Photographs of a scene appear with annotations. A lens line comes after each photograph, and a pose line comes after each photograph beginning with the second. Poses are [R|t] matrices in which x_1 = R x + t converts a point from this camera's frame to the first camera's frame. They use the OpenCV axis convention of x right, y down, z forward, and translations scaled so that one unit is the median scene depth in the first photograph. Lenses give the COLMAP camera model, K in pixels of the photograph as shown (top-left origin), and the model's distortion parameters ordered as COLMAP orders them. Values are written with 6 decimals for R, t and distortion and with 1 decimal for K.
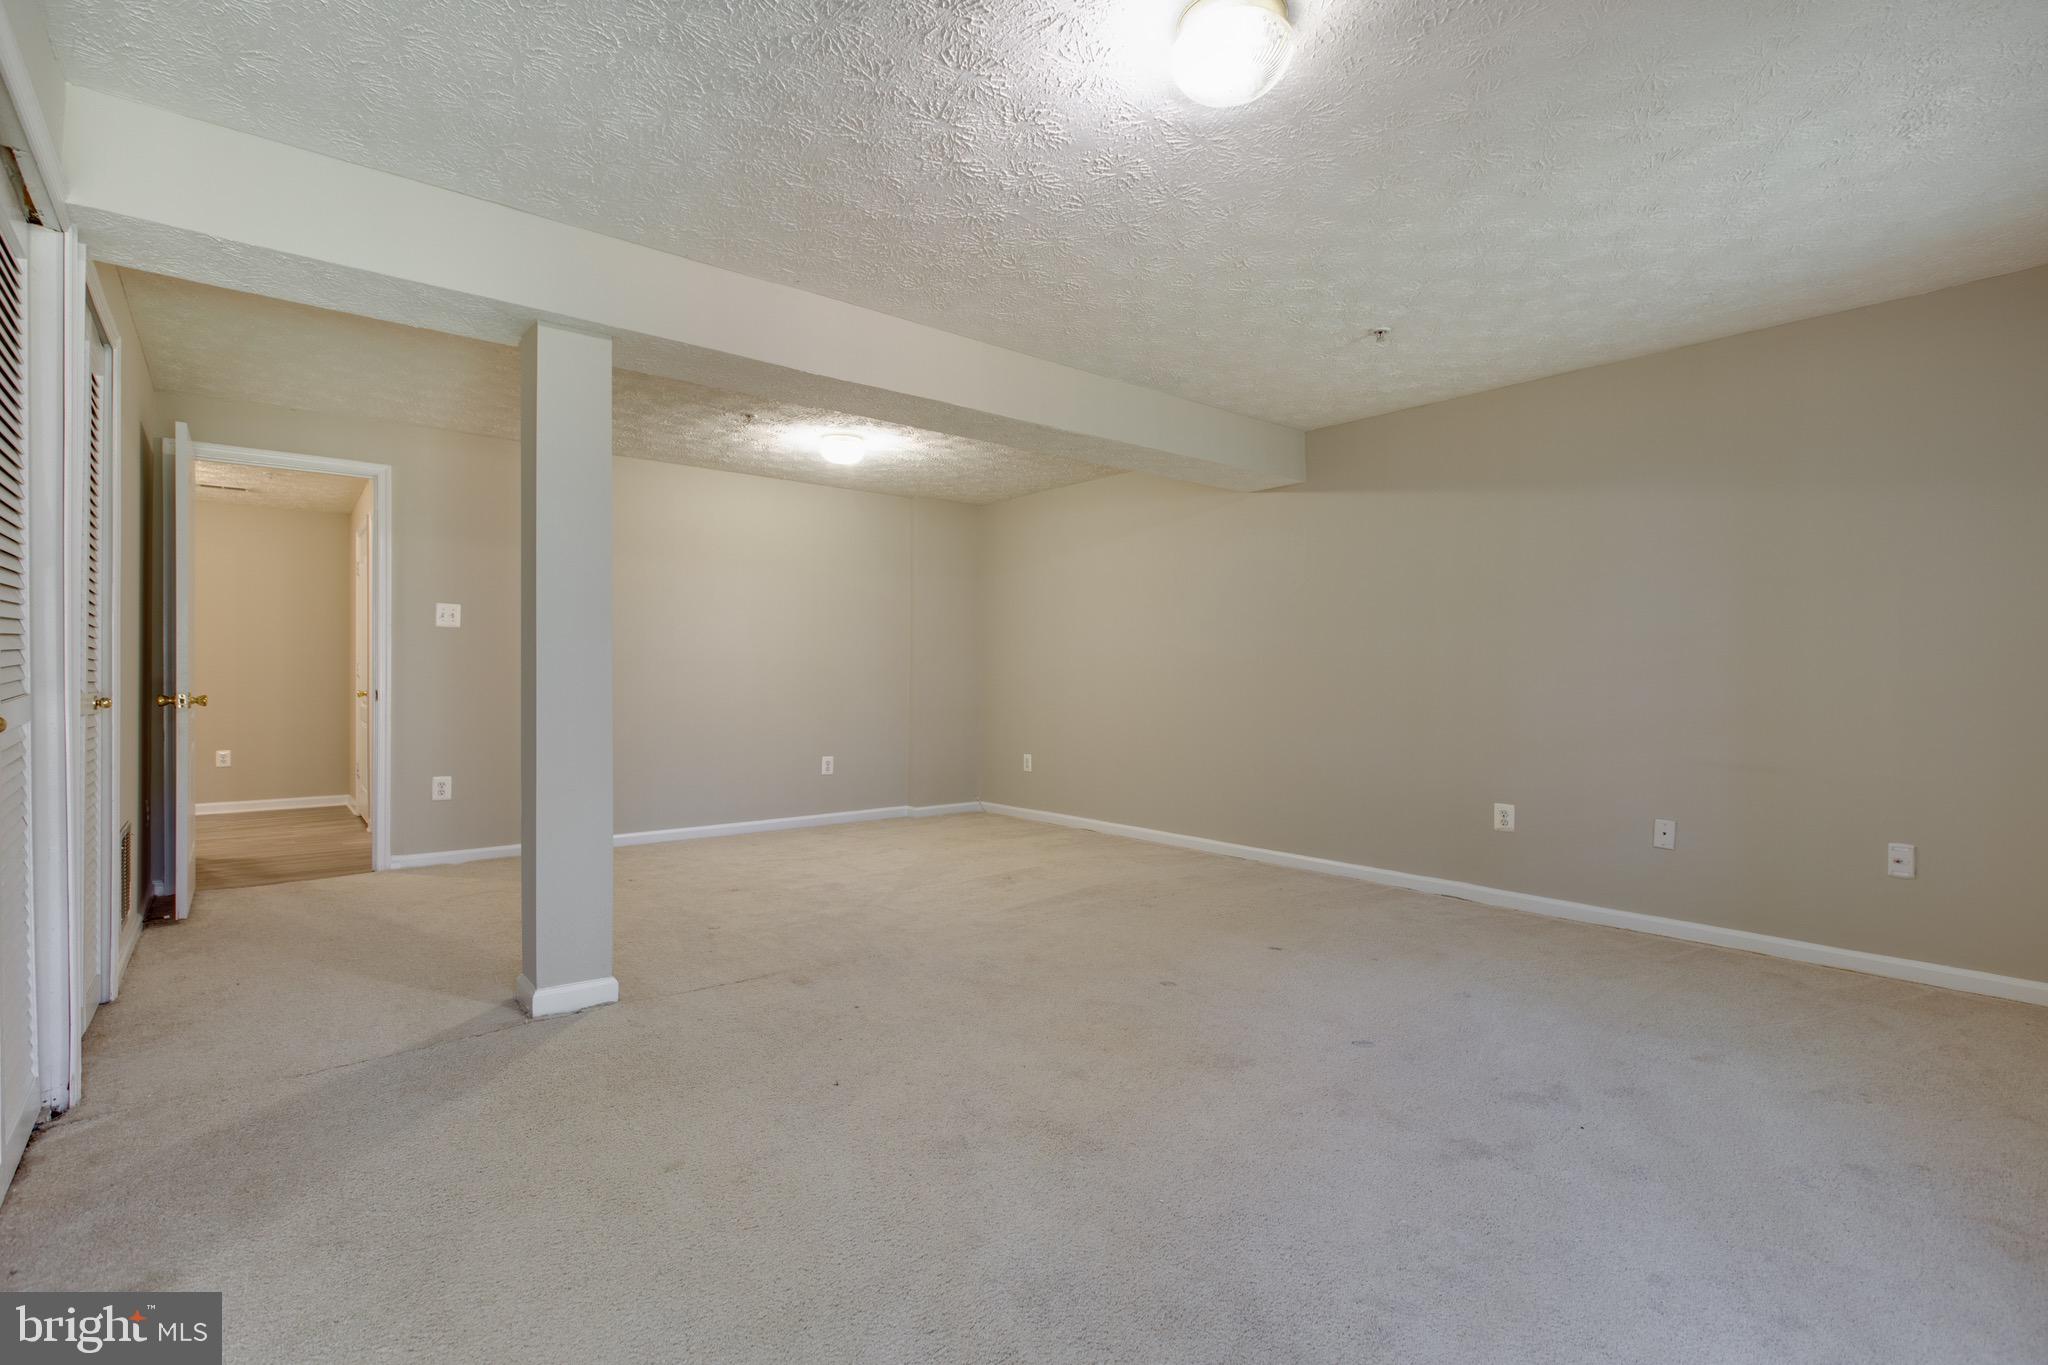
lens RADIAL K [[891.3, 0, 1035.0], [0, 891.3, 680.7], [0, 0, 1]] dist [0.001217, -0.000196]
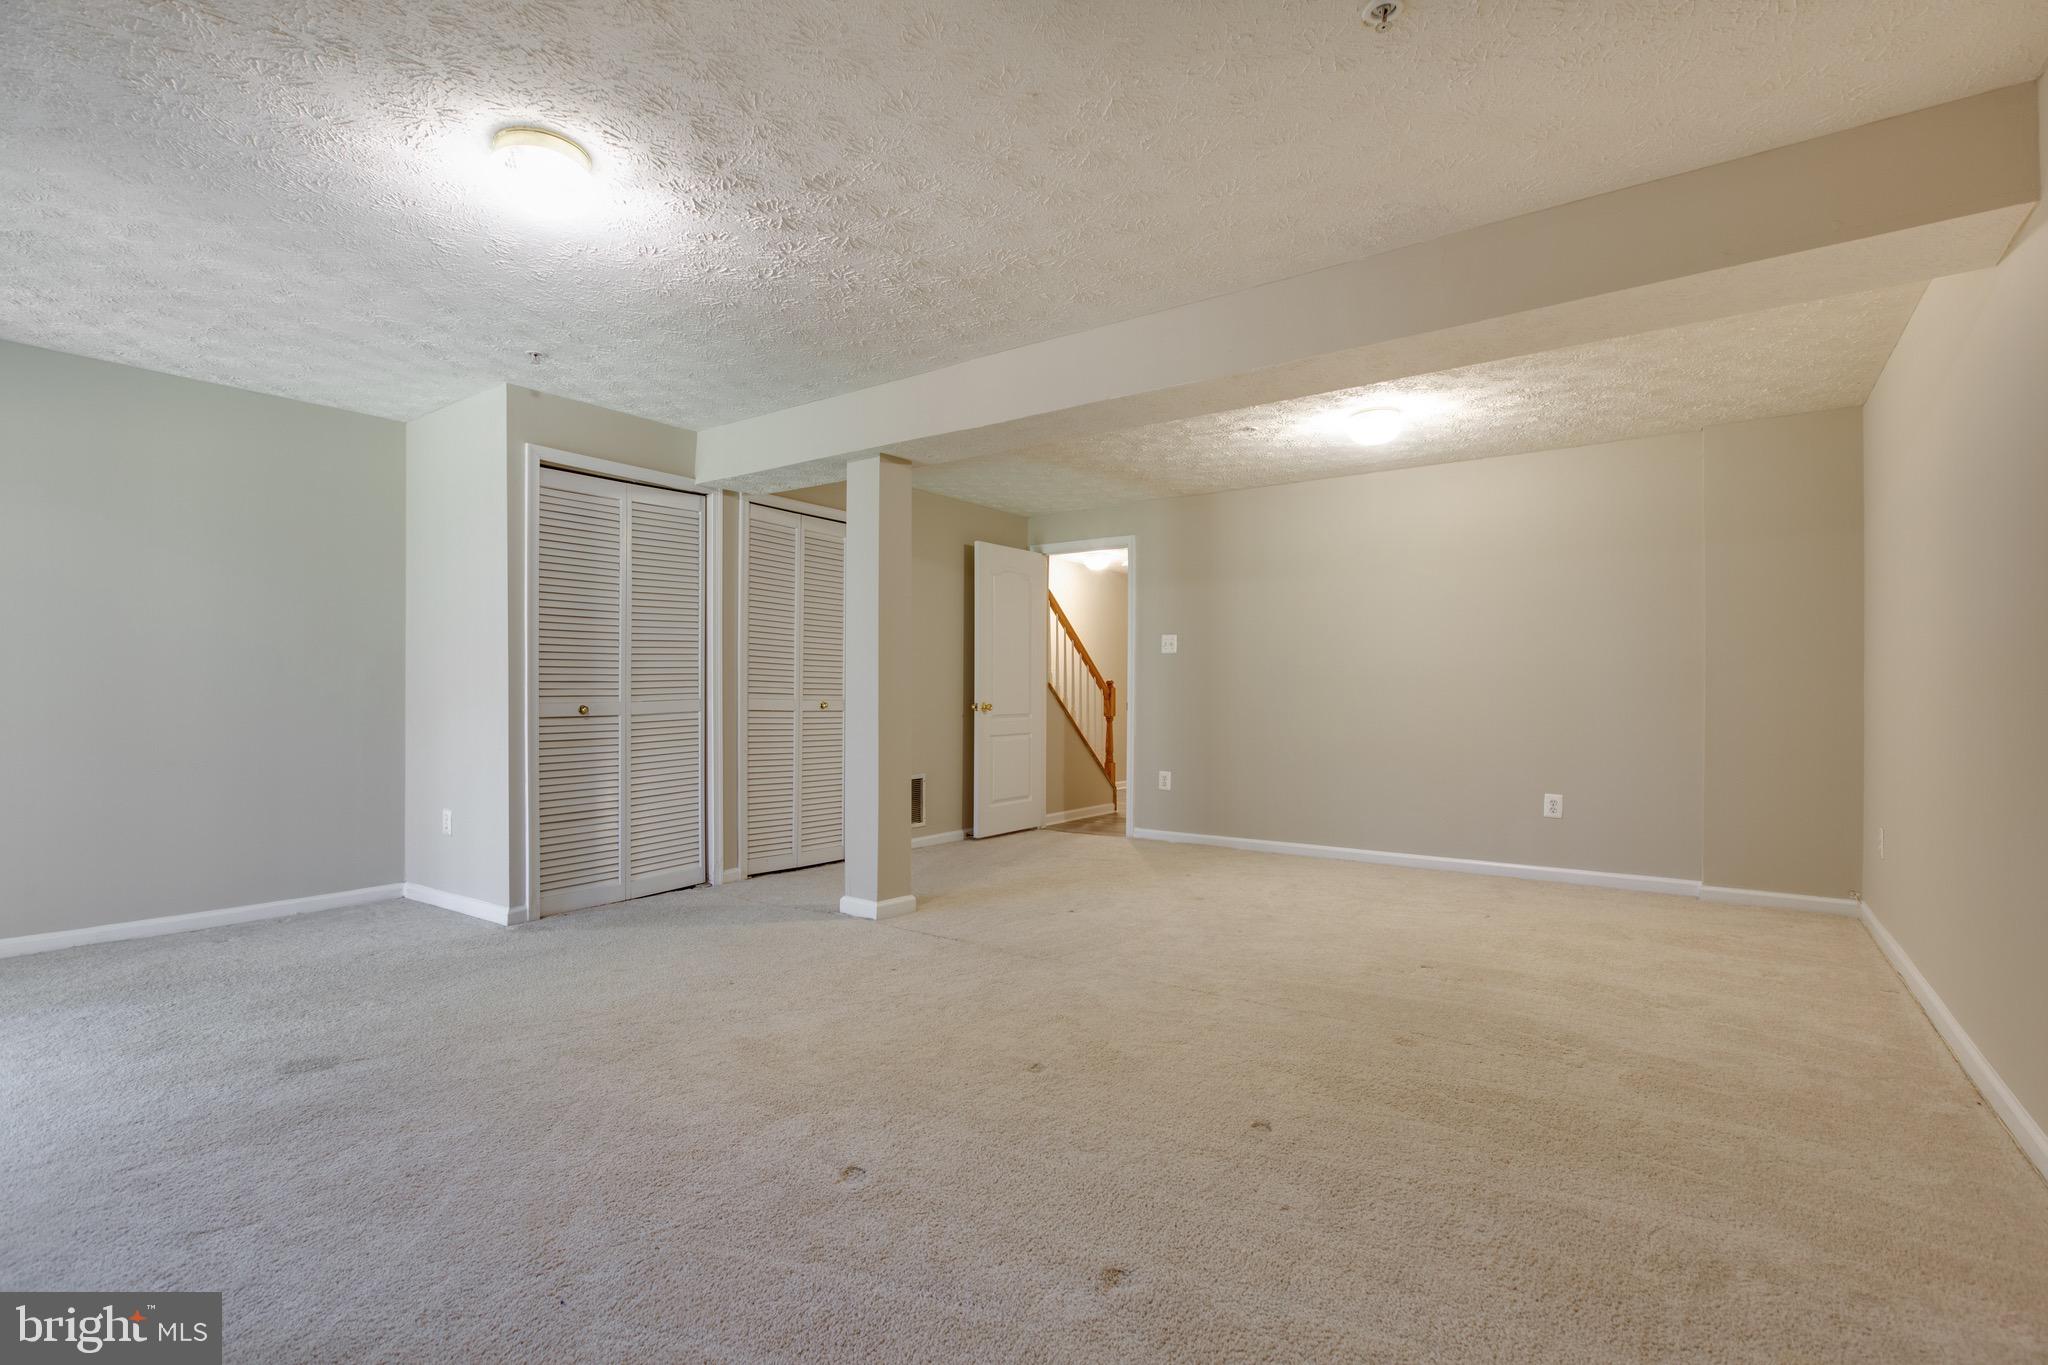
lens RADIAL K [[935.5, 0, 1022.0], [0, 935.5, 688.0], [0, 0, 1]] dist [-0.000373, 0.000035]
pose [[0.295962, -0.007317, -0.955172, 0.545189], [-0.004049, 0.999952, -0.008914, 0.001529], [0.955191, 0.006506, 0.295919, 0.413186]]
